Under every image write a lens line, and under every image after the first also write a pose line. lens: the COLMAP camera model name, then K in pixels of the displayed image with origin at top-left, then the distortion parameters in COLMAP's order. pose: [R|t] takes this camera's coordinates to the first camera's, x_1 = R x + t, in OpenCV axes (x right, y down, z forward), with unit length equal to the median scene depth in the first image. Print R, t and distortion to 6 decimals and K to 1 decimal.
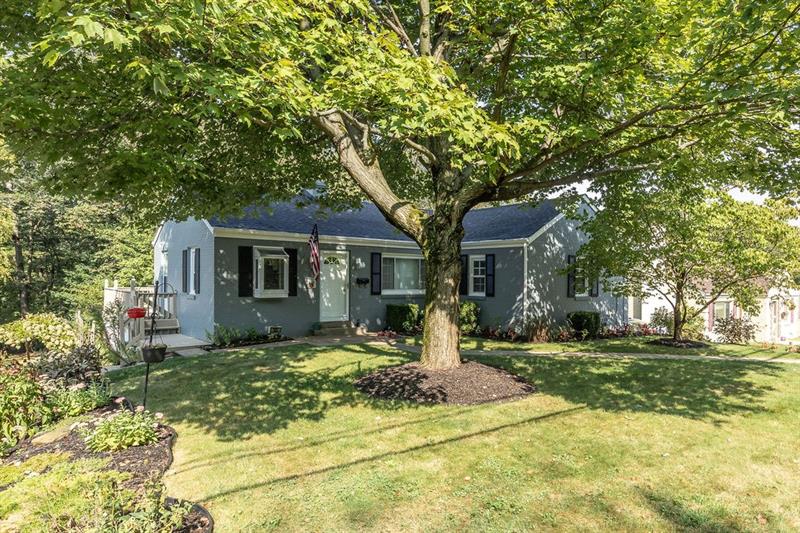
lens RADIAL K [[427.8, 0, 400.0], [0, 427.8, 266.5], [0, 0, 1]] dist [0.001448, 0.000120]
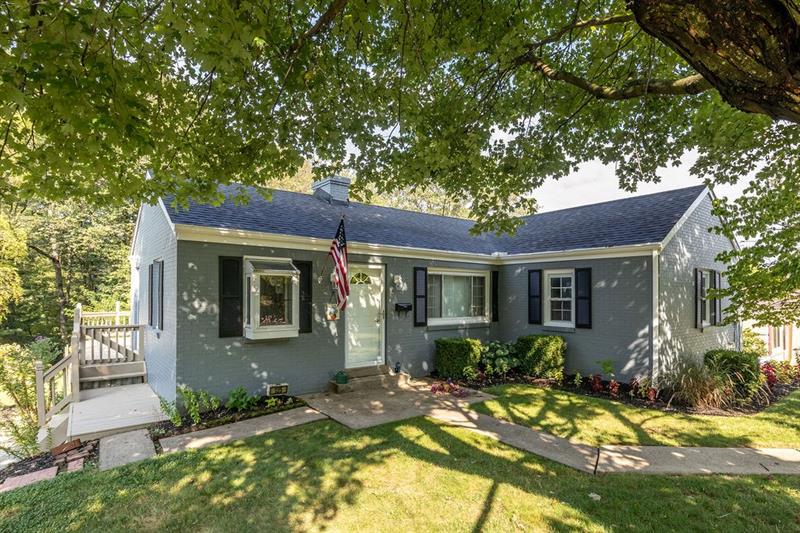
lens RADIAL K [[396.7, 0, 397.3], [0, 396.7, 275.9], [0, 0, 1]] dist [0.002084, 0.000070]
pose [[0.999955, -0.005589, -0.007646, -0.099756], [0.005425, 0.999758, -0.021304, -0.004957], [0.007763, 0.021262, 0.999744, 0.371943]]
